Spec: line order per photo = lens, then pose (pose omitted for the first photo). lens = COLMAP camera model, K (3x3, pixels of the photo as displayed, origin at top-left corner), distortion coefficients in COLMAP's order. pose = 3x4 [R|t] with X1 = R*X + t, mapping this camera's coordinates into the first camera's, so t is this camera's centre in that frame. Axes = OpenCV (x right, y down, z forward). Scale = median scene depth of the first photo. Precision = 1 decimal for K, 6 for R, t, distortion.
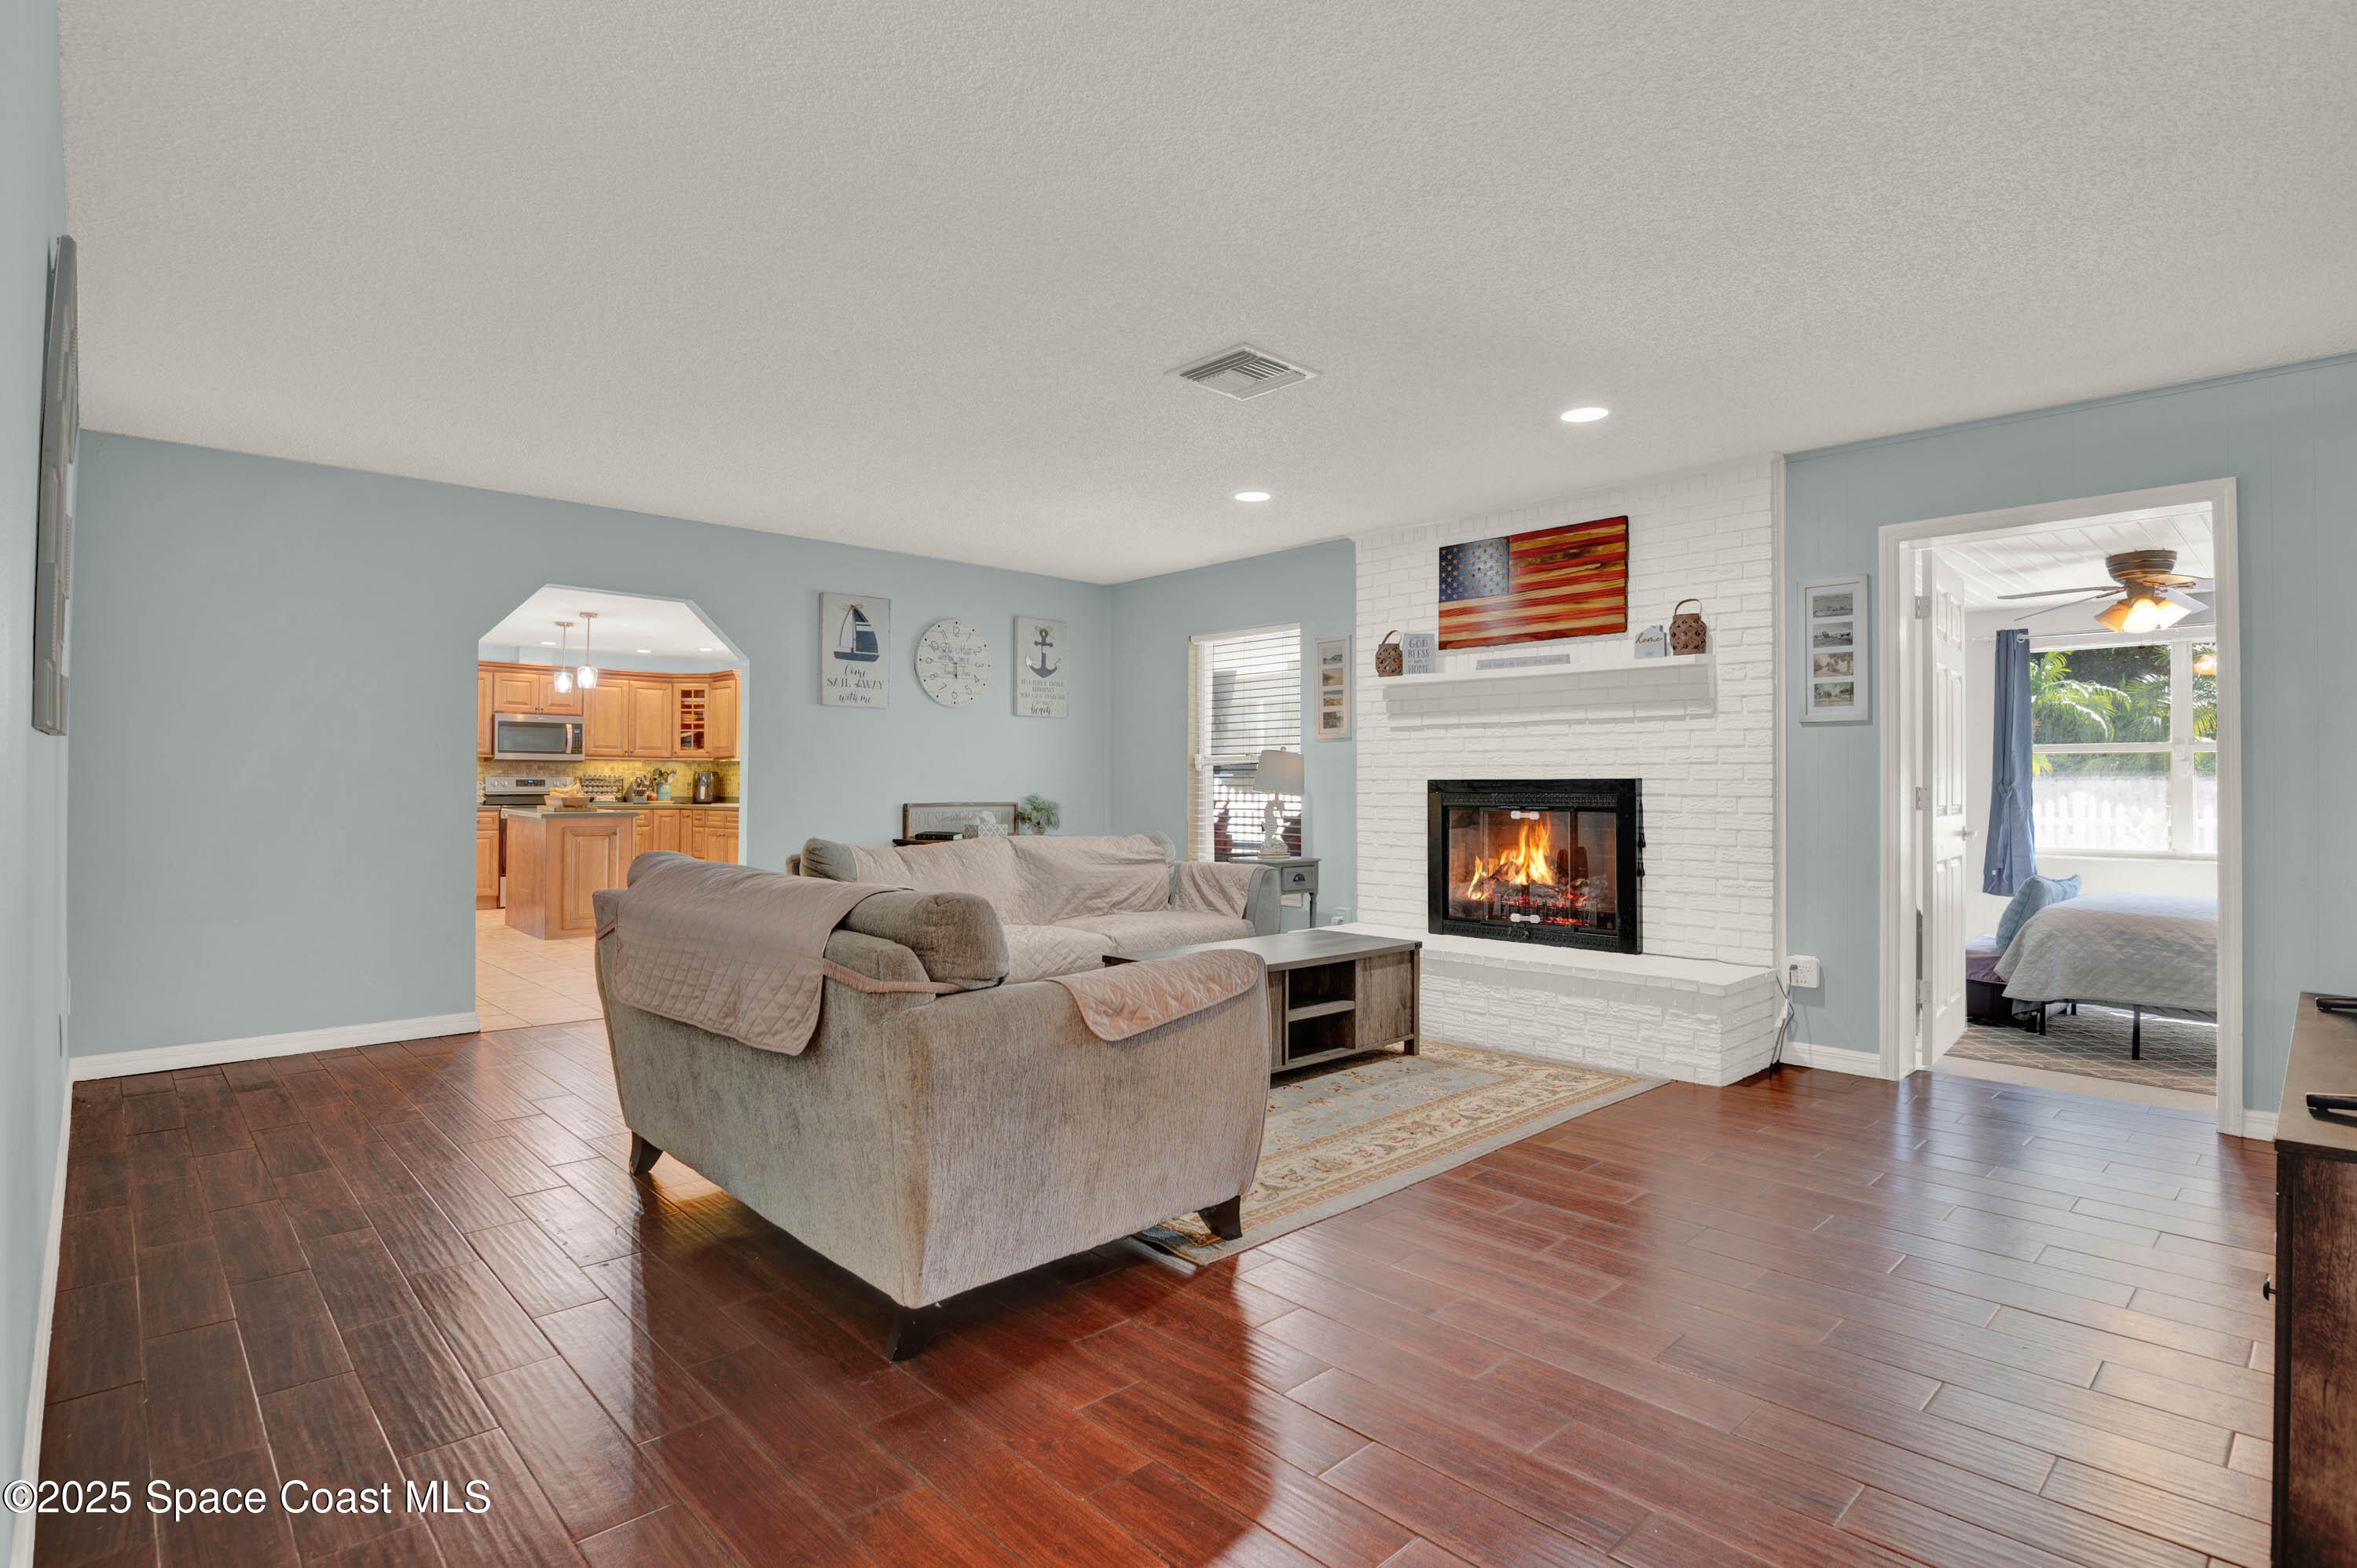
lens RADIAL K [[1156.2, 0, 1170.2], [0, 1156.2, 788.2], [0, 0, 1]] dist [-0.018394, -0.000897]
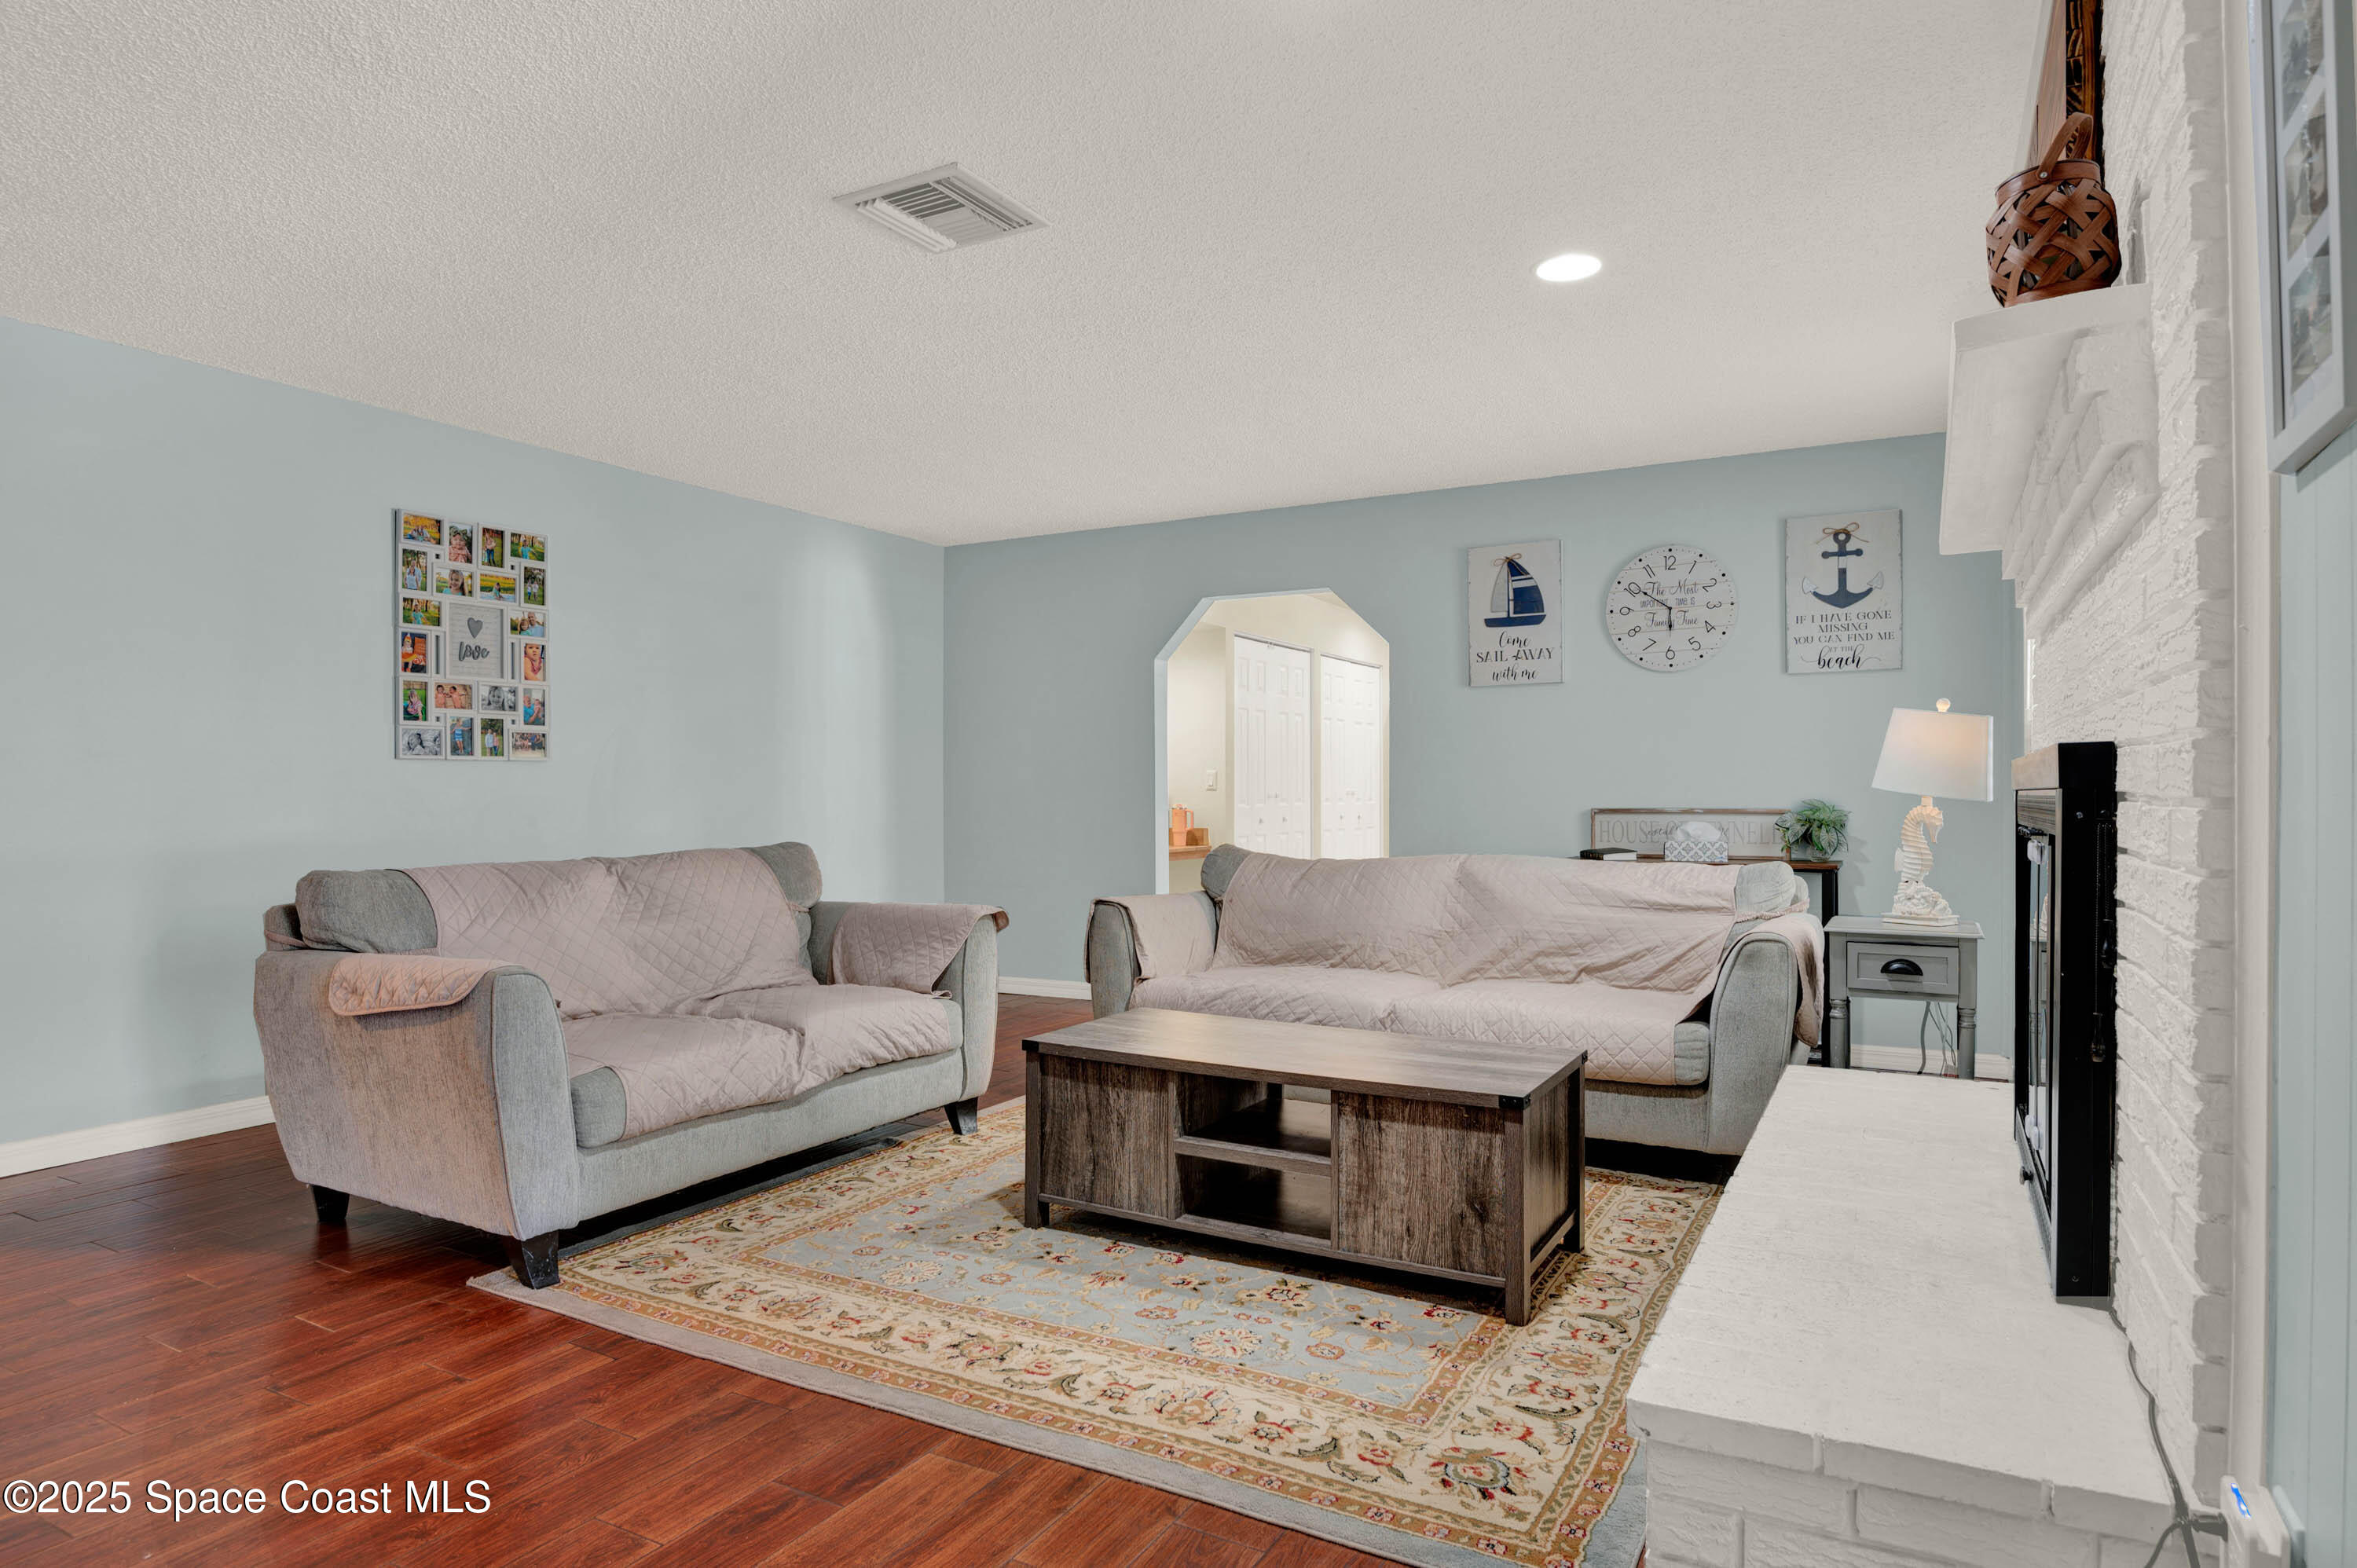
lens RADIAL K [[1334.4, 0, 1168.4], [0, 1334.4, 760.1], [0, 0, 1]] dist [0.003946, -0.000597]
pose [[0.297156, -0.026956, -0.954448, 0.771115], [0.000166, 0.999603, -0.028180, 0.008927], [0.954829, 0.008216, 0.297043, 0.748128]]
